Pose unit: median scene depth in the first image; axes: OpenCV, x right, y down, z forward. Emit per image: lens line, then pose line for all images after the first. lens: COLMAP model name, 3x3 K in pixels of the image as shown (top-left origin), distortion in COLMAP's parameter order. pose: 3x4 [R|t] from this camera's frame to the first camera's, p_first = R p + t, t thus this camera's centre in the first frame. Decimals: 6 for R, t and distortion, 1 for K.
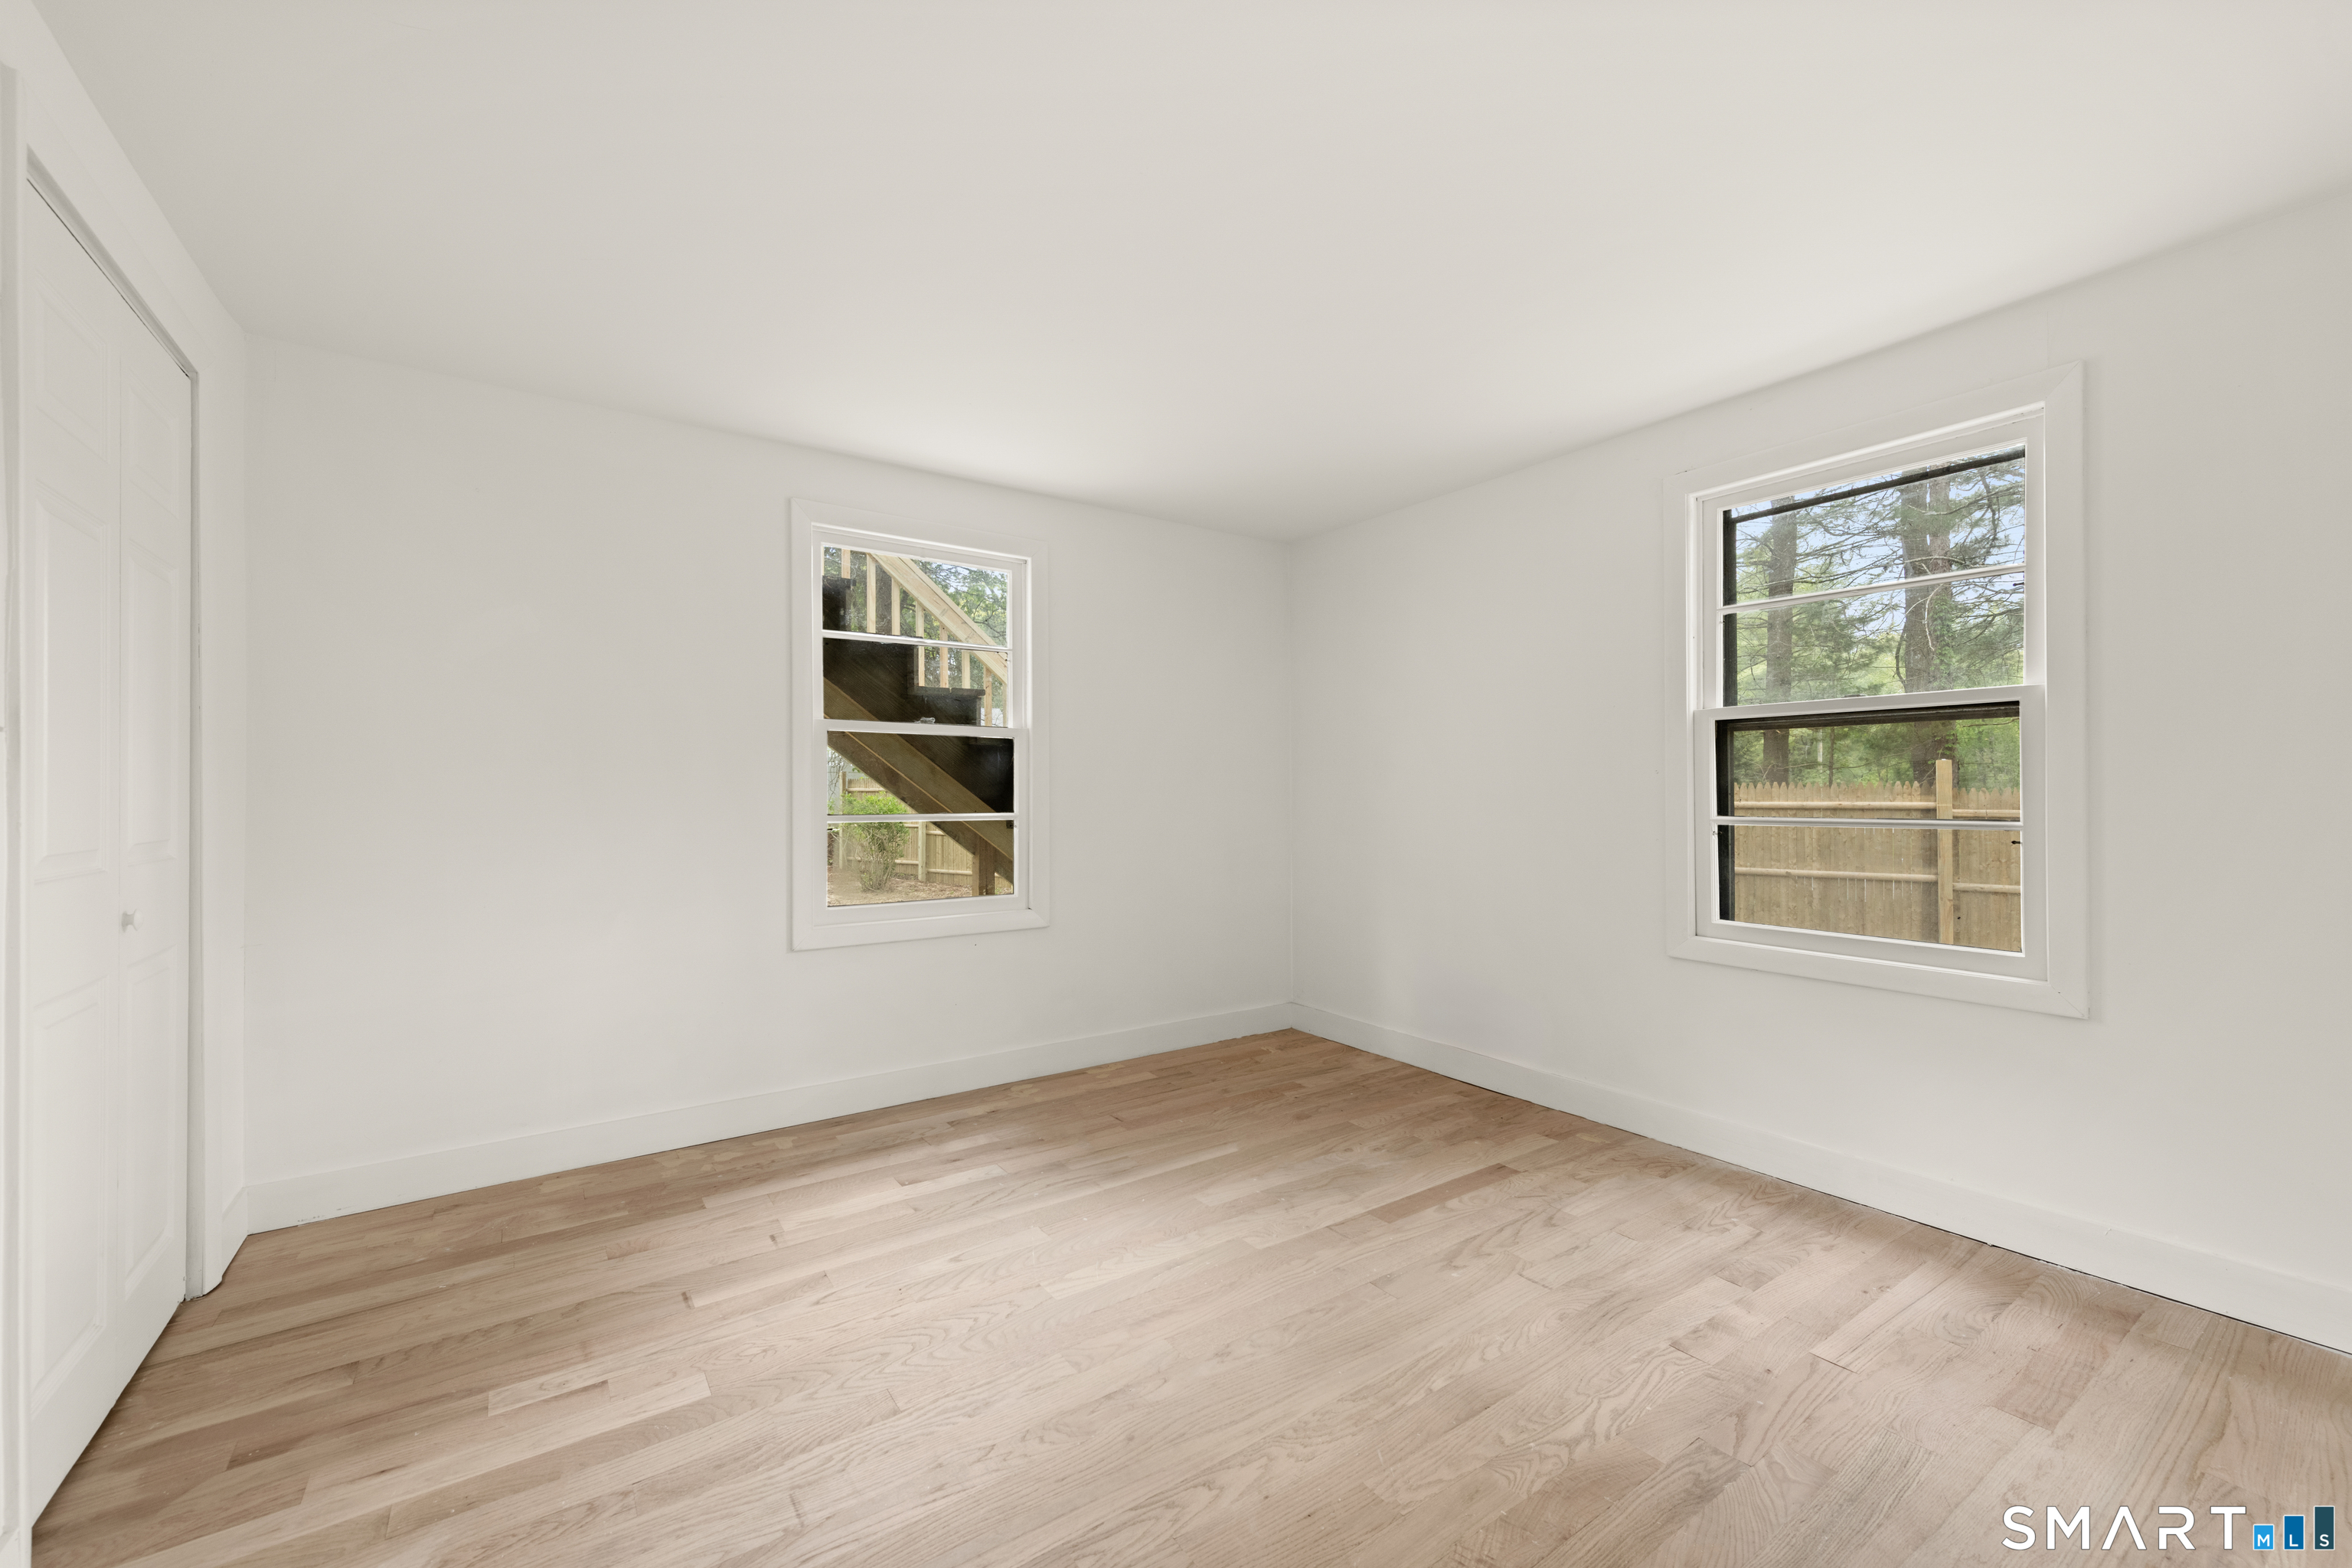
lens RADIAL K [[938.9, 0, 1167.9], [0, 938.9, 779.8], [0, 0, 1]] dist [-0.001047, -0.000007]
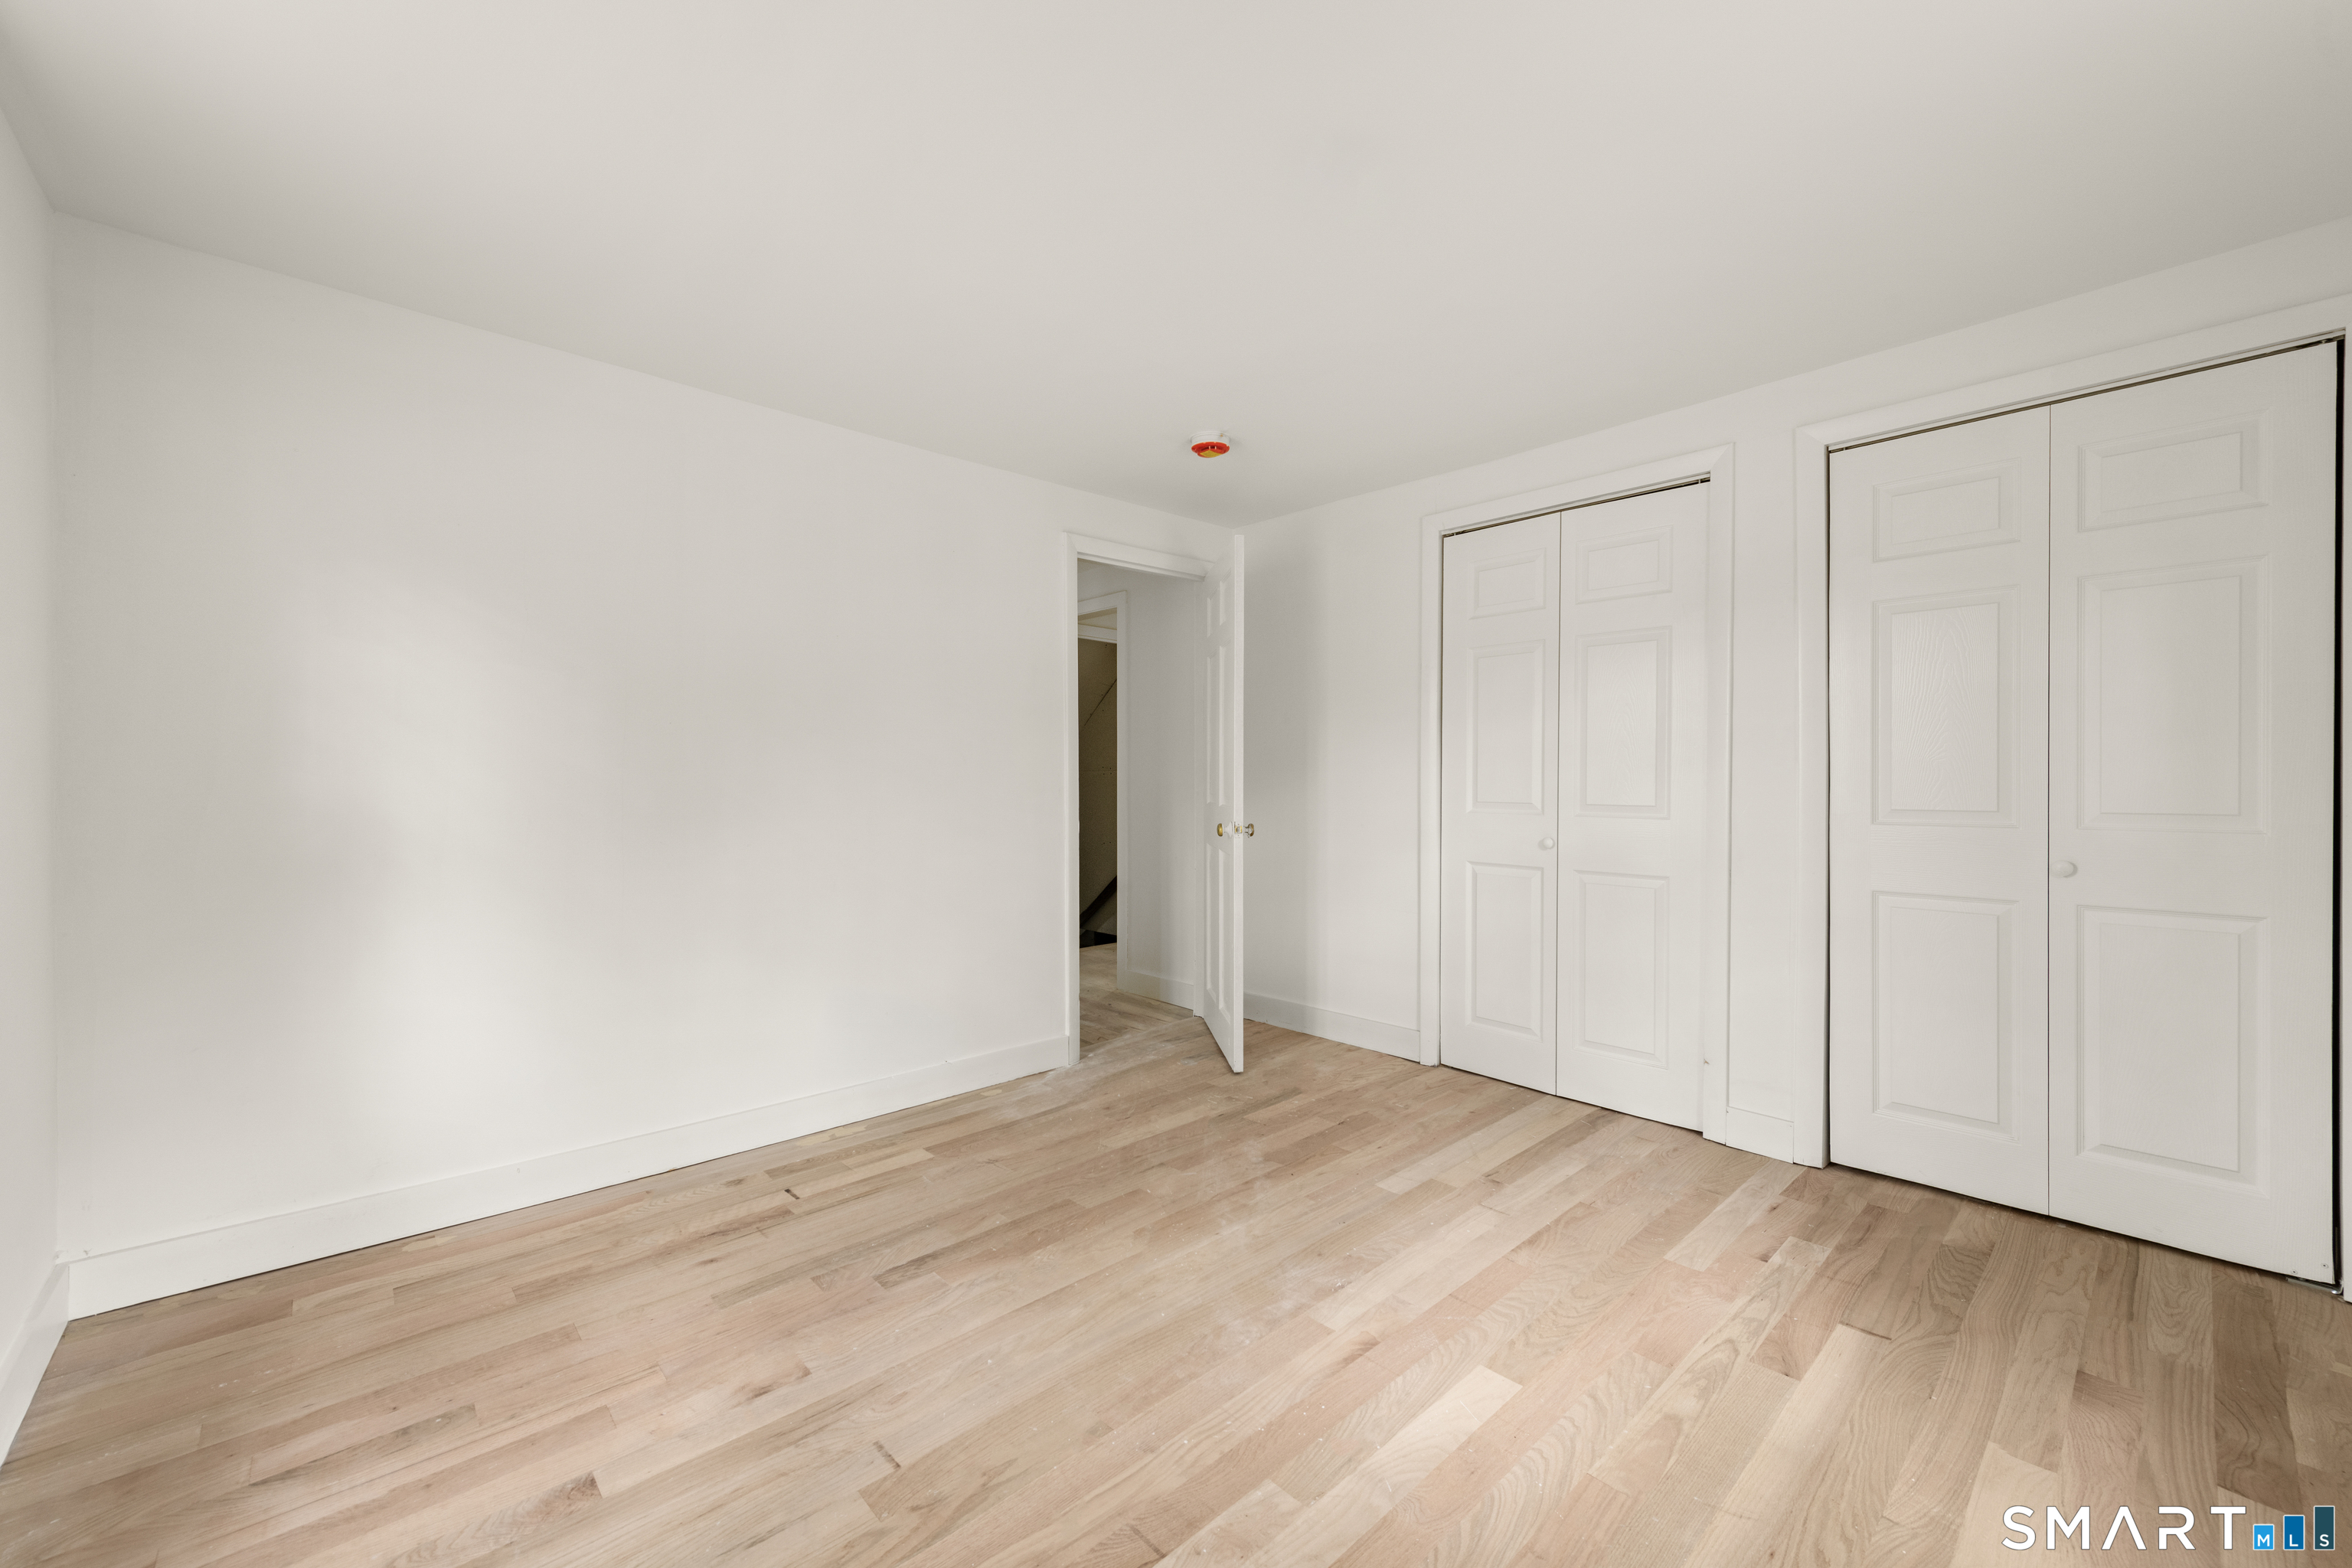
lens RADIAL K [[938.9, 0, 1167.9], [0, 938.9, 779.8], [0, 0, 1]] dist [-0.001047, -0.000007]
pose [[-0.990900, 0.008720, -0.134319, 0.299471], [0.010079, 0.999905, -0.009439, 0.022383], [0.134224, -0.010707, -0.990893, 1.958370]]
